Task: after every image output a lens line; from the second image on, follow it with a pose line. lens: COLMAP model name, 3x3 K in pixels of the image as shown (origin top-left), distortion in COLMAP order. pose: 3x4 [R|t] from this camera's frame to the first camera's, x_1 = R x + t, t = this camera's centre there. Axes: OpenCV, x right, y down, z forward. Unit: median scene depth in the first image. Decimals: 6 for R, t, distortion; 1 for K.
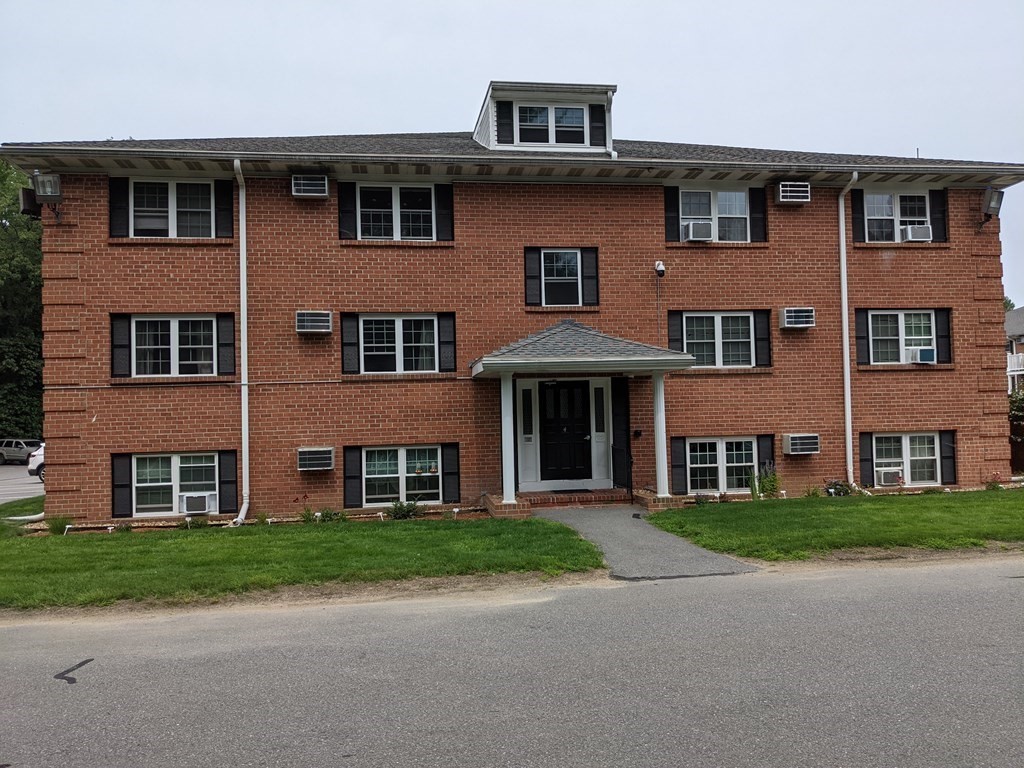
lens RADIAL K [[809.7, 0, 510.9], [0, 809.7, 376.9], [0, 0, 1]] dist [0.038924, -0.071651]
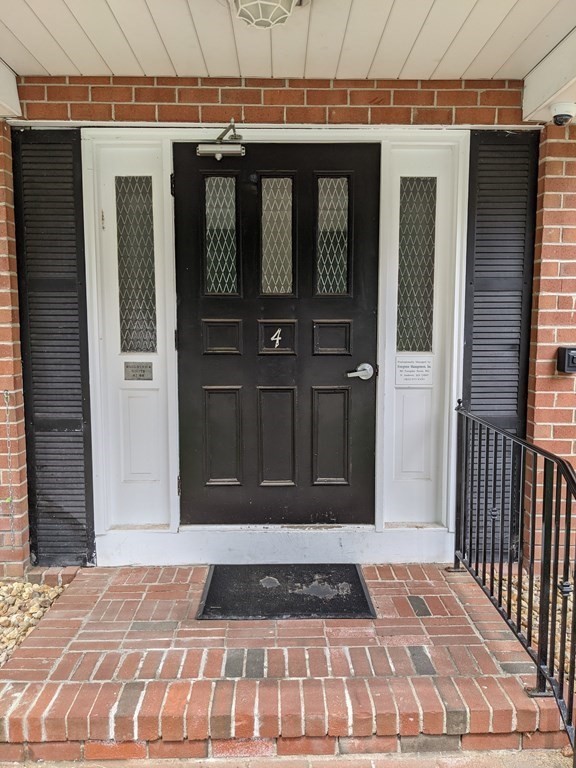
lens RADIAL K [[607.3, 0, 287.2], [0, 607.3, 380.5], [0, 0, 1]] dist [0.038924, -0.071651]
pose [[0.993018, 0.034928, -0.112676, 0.092718], [-0.018248, 0.989146, 0.145799, 0.050185], [0.116545, -0.142725, 0.982877, 0.808572]]
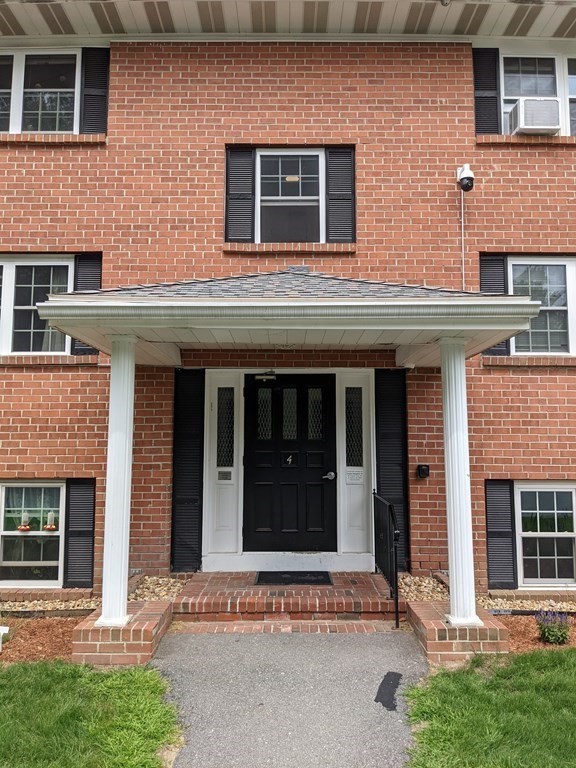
lens RADIAL K [[607.3, 0, 284.7], [0, 607.3, 371.9], [0, 0, 1]] dist [0.038924, -0.071651]
pose [[0.990374, 0.009936, -0.138058, 0.121181], [-0.018610, 0.997923, -0.061677, 0.030177], [0.137159, 0.063653, 0.988502, 0.580018]]
